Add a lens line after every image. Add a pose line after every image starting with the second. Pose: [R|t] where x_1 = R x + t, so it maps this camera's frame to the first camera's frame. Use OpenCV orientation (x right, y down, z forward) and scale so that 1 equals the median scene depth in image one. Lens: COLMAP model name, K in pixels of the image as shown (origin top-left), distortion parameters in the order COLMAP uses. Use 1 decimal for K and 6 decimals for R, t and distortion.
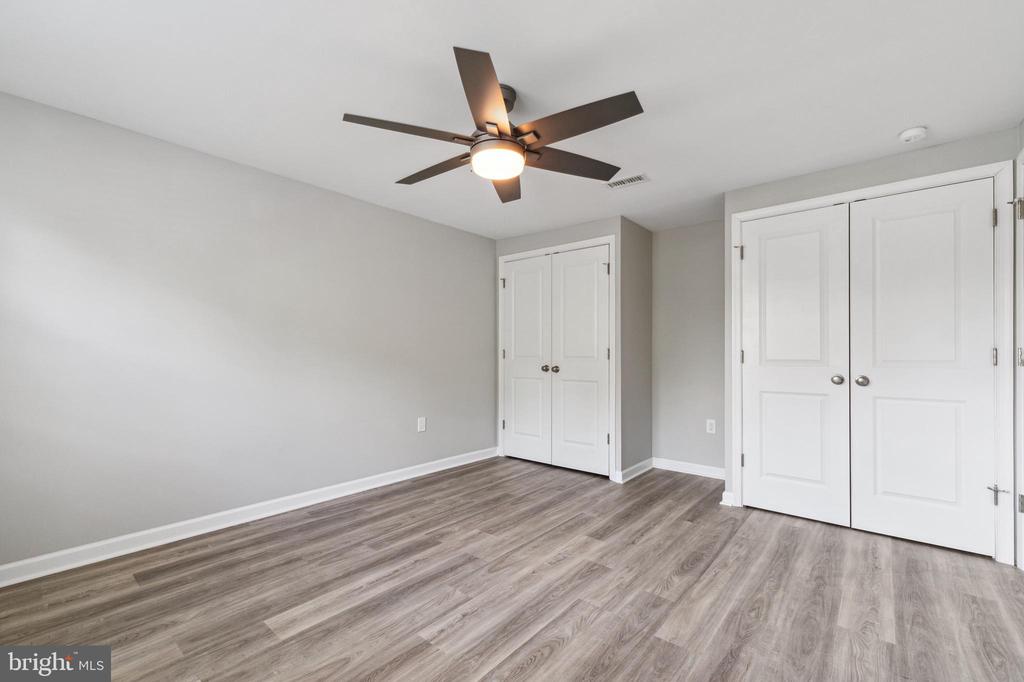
lens RADIAL K [[435.0, 0, 519.3], [0, 435.0, 343.3], [0, 0, 1]] dist [-0.000787, -0.000857]
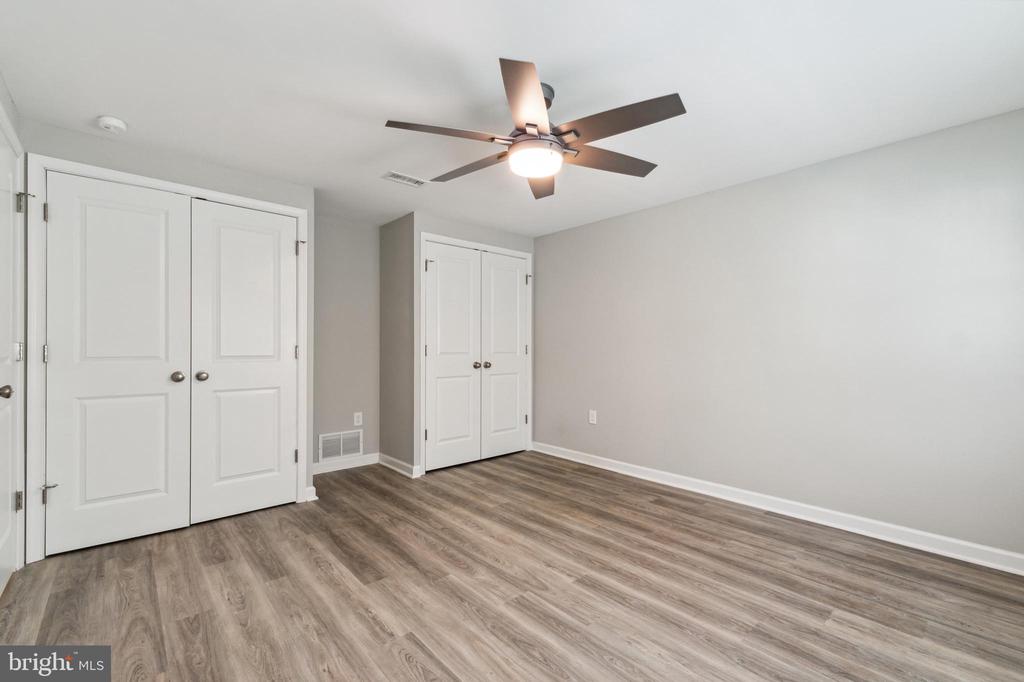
lens RADIAL K [[435.0, 0, 519.3], [0, 435.0, 343.3], [0, 0, 1]] dist [-0.000787, -0.000857]
pose [[0.138020, 0.003459, 0.990423, -0.565740], [-0.009678, 0.999951, -0.002144, 0.006074], [-0.990382, -0.009289, 0.138047, 0.481800]]
